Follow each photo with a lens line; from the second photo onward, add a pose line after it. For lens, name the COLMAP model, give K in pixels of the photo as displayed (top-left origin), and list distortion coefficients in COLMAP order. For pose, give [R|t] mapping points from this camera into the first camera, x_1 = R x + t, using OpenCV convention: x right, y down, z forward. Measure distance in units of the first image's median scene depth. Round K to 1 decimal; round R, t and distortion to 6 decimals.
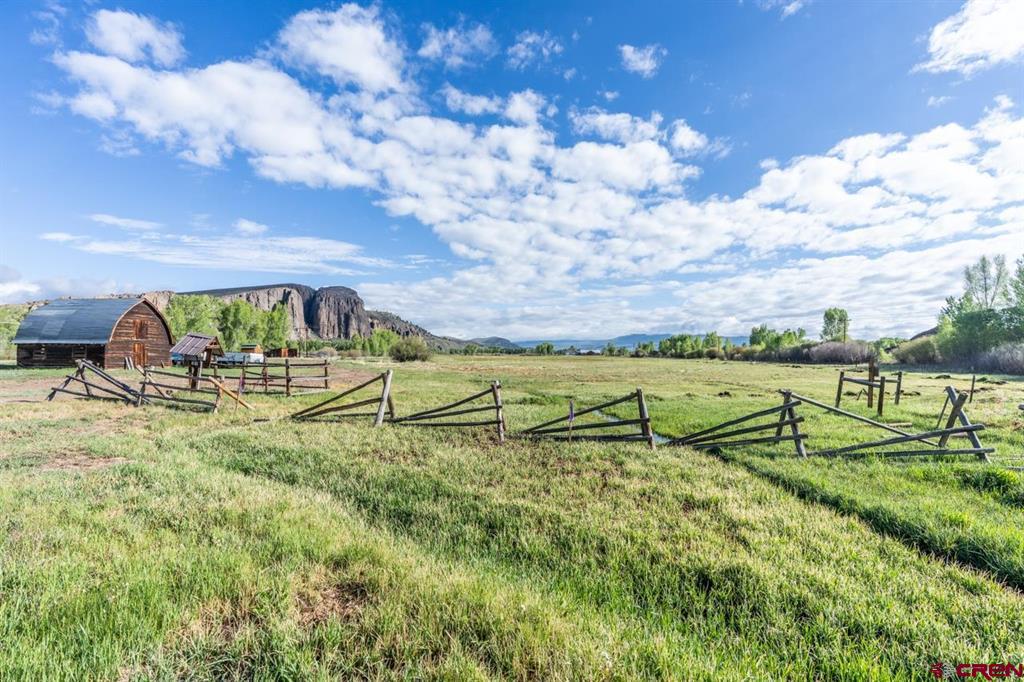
lens RADIAL K [[459.7, 0, 514.2], [0, 459.7, 340.0], [0, 0, 1]] dist [-0.002370, 0.000893]
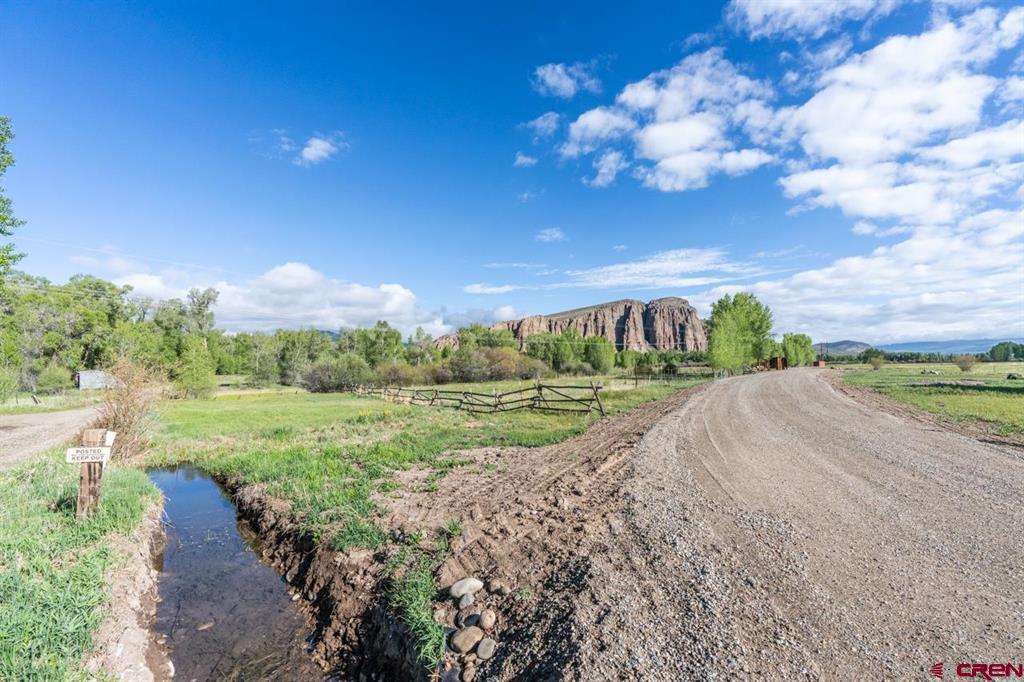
lens RADIAL K [[459.7, 0, 513.2], [0, 459.7, 341.1], [0, 0, 1]] dist [-0.002370, 0.000893]
pose [[0.787721, -0.053430, -0.613710, -0.139983], [0.039589, 0.998563, -0.036121, 0.000822], [0.614758, 0.004157, 0.788704, 0.028655]]
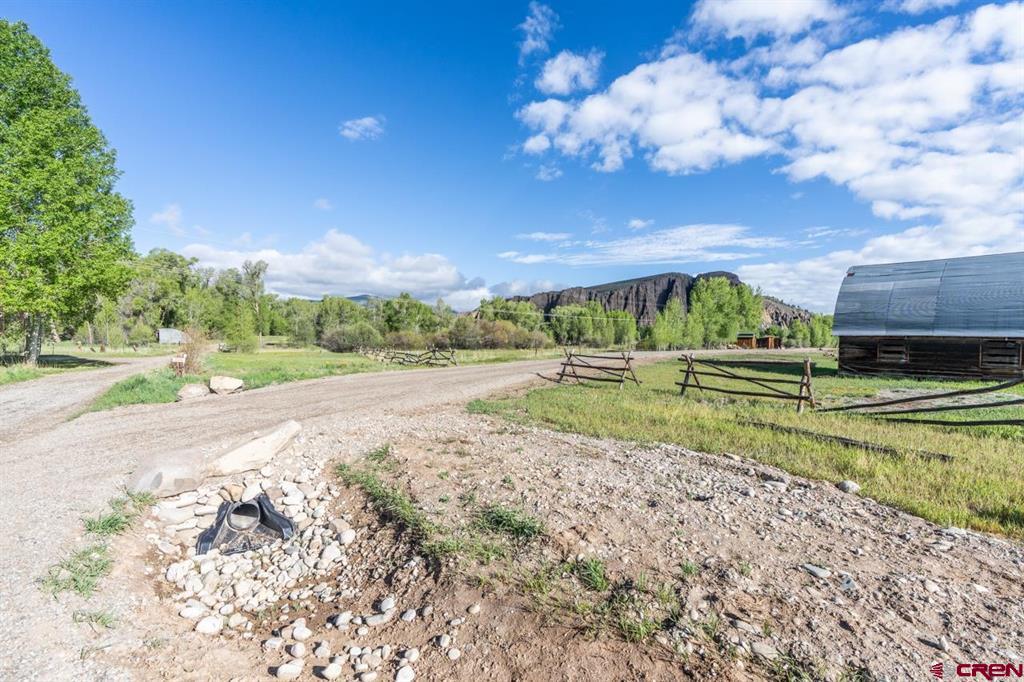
lens RADIAL K [[459.7, 0, 514.6], [0, 459.7, 345.4], [0, 0, 1]] dist [-0.002370, 0.000893]
pose [[0.727701, 0.020415, -0.685591, -0.044668], [0.005897, 0.999334, 0.036016, -0.000212], [0.685869, -0.030252, 0.727096, 0.010210]]
